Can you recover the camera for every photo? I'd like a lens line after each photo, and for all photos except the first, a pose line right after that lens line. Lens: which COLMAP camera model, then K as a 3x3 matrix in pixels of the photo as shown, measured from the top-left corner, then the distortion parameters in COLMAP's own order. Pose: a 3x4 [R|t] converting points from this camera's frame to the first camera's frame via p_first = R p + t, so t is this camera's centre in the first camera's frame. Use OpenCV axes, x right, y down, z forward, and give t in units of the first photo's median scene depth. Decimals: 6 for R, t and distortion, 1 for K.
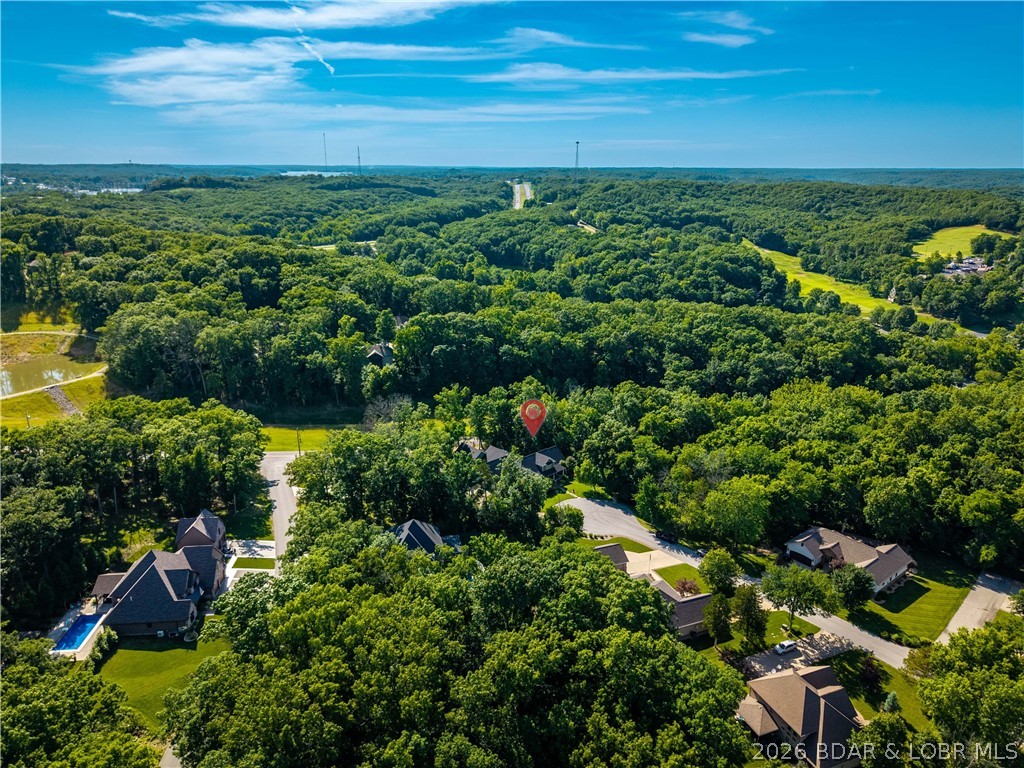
lens RADIAL K [[685.2, 0, 512.0], [0, 685.2, 384.0], [0, 0, 1]] dist [0.008055, 0.001078]
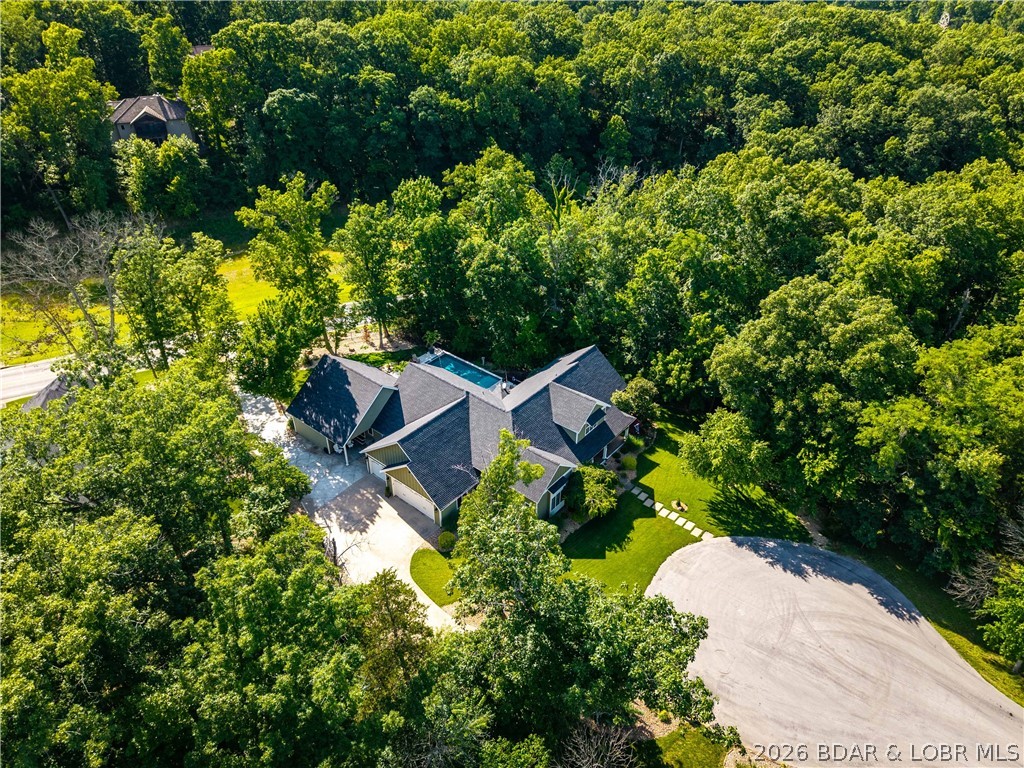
lens RADIAL K [[685.2, 0, 512.0], [0, 685.2, 384.0], [0, 0, 1]] dist [0.008055, 0.001078]
pose [[0.991859, -0.072078, 0.104978, -0.012268], [0.037750, 0.953762, 0.298184, 0.001250], [-0.121617, -0.291794, 0.948718, 0.479475]]
